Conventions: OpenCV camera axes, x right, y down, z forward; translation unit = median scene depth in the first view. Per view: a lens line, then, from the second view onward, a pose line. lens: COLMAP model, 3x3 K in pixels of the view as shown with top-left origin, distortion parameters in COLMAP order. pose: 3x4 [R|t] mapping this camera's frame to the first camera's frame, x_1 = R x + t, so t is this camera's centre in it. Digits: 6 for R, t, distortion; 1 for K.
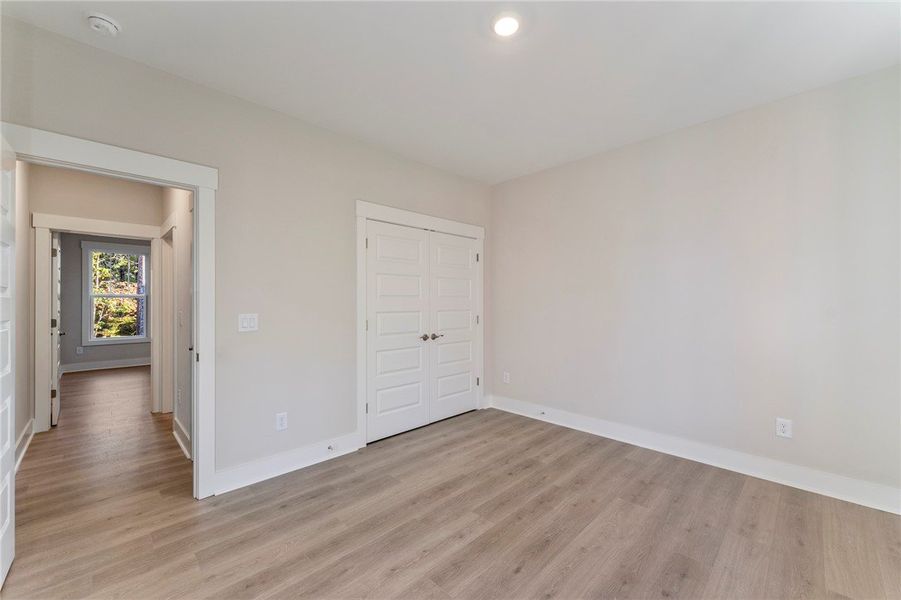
lens RADIAL K [[365.3, 0, 452.0], [0, 365.3, 302.2], [0, 0, 1]] dist [-0.018921, 0.000152]
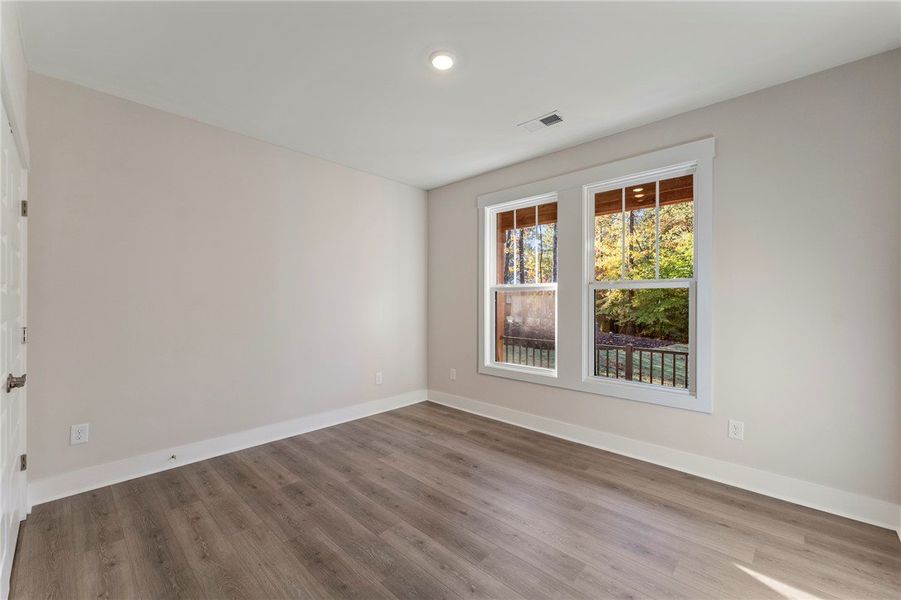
lens RADIAL K [[365.3, 0, 446.8], [0, 365.3, 300.4], [0, 0, 1]] dist [-0.018921, 0.000152]
pose [[-0.035348, -0.001849, 0.999373, -0.725714], [0.005784, 0.999981, 0.002054, -0.006573], [-0.999358, 0.005853, -0.035336, 0.731627]]
